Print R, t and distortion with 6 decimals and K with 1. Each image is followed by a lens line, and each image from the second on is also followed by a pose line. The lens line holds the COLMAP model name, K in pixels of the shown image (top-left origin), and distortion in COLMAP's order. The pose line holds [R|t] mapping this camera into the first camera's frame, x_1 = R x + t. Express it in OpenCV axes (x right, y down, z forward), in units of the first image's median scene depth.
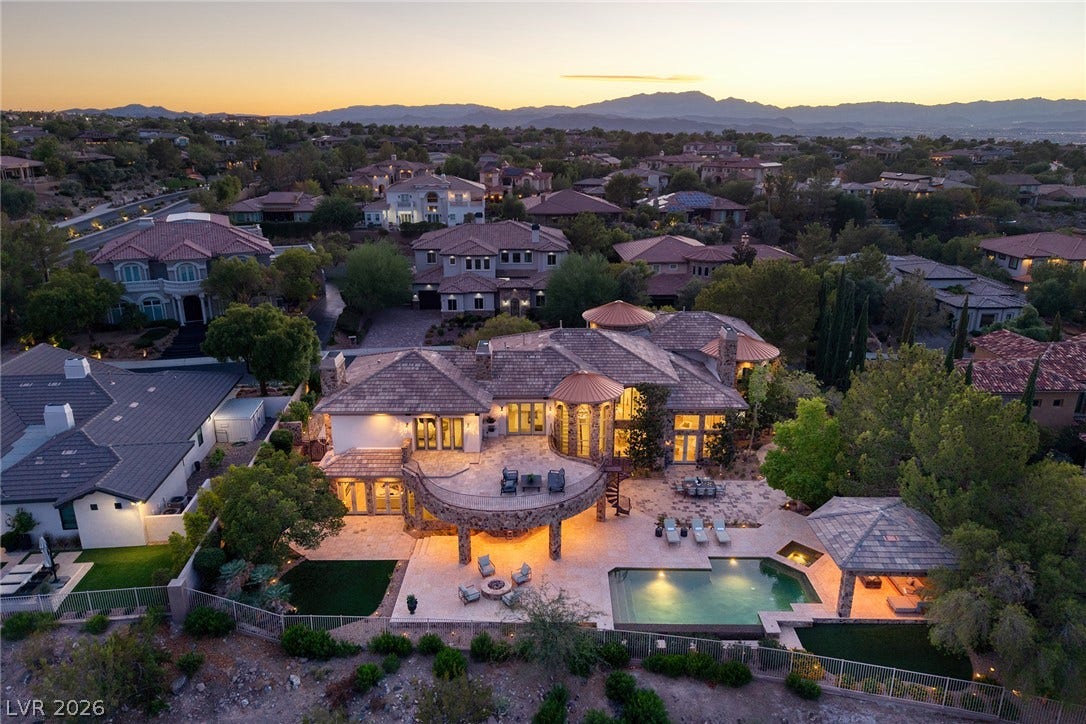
lens RADIAL K [[727.3, 0, 541.5], [0, 727.3, 363.3], [0, 0, 1]] dist [0.030078, -0.030634]
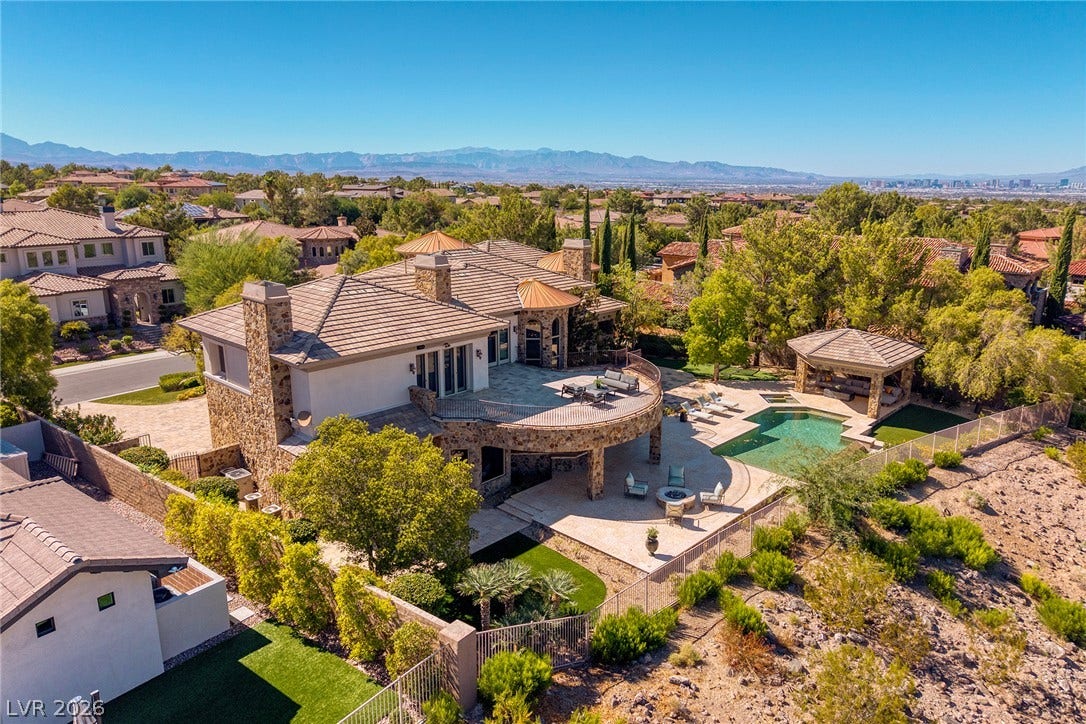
lens RADIAL K [[722.6, 0, 538.2], [0, 722.6, 359.5], [0, 0, 1]] dist [0.026046, -0.025809]
pose [[0.689102, -0.177449, 0.702603, -0.512185], [0.221517, 0.974728, 0.028916, 0.075450], [-0.689977, 0.135712, 0.710995, 0.380733]]
